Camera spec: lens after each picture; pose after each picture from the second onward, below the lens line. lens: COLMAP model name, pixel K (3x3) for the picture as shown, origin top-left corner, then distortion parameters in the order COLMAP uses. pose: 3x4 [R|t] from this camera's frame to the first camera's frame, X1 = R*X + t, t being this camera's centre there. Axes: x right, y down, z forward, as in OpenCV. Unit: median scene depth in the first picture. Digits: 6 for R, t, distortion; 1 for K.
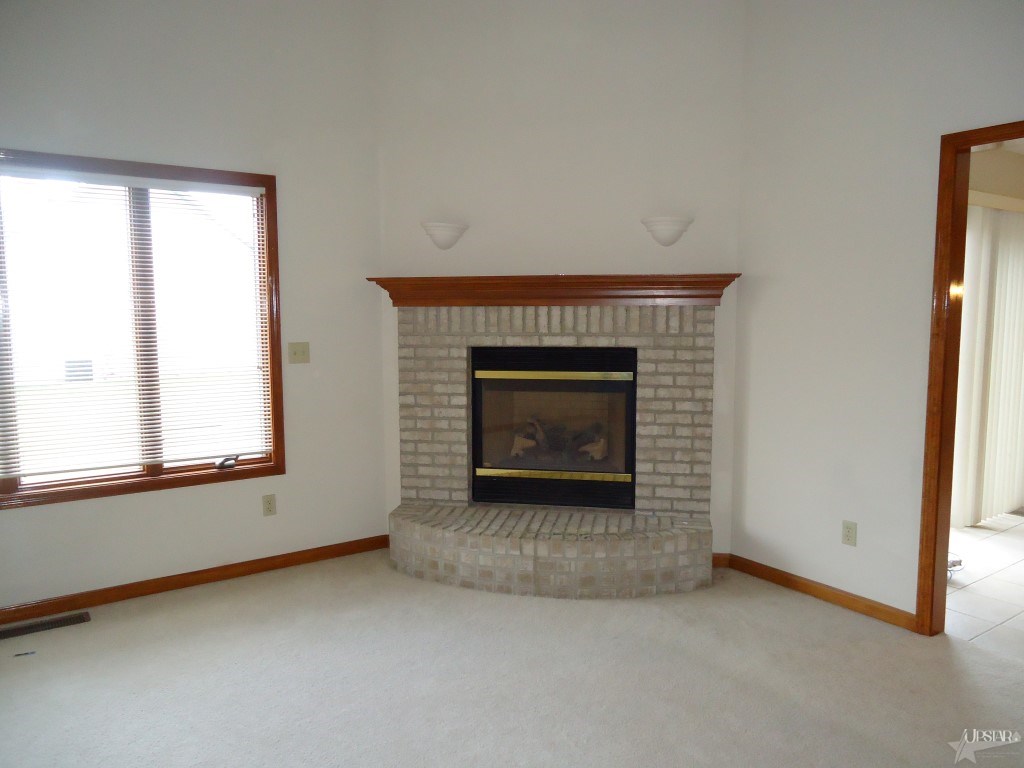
lens RADIAL K [[739.9, 0, 513.9], [0, 739.9, 383.7], [0, 0, 1]] dist [-0.001514, 0.006136]
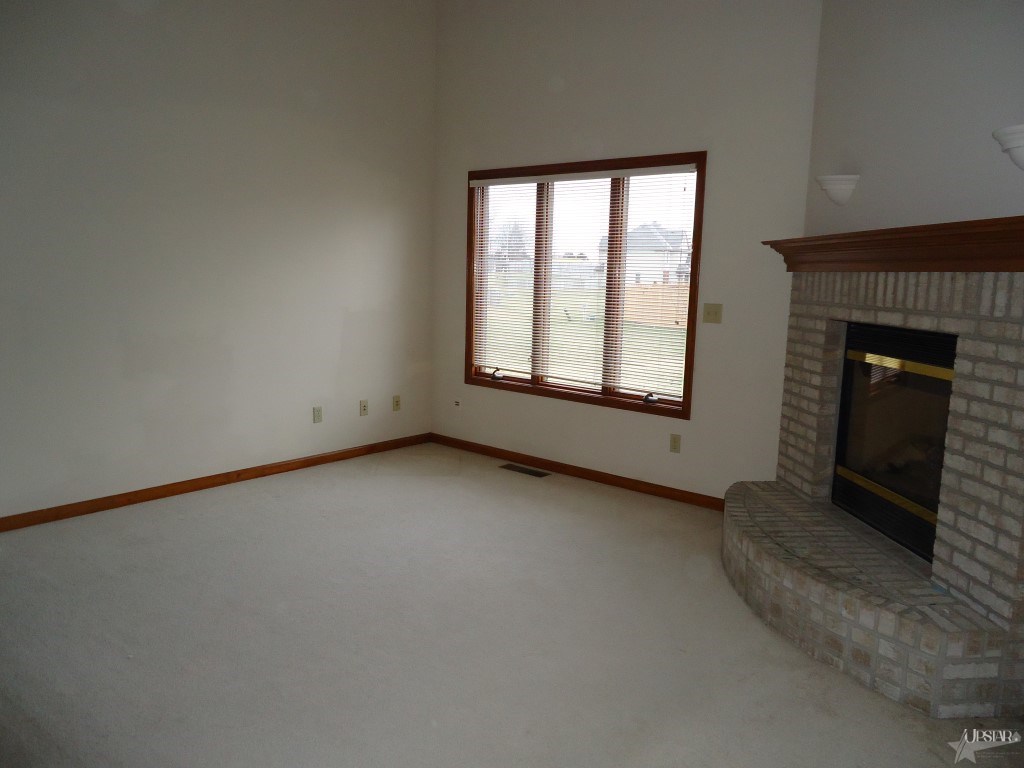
lens RADIAL K [[739.9, 0, 514.5], [0, 739.9, 387.8], [0, 0, 1]] dist [-0.001514, 0.006136]
pose [[0.269753, 0.157387, -0.949980, 0.695290], [-0.125413, 0.983891, 0.127394, -0.036829], [0.954728, 0.084775, 0.285146, 0.434345]]
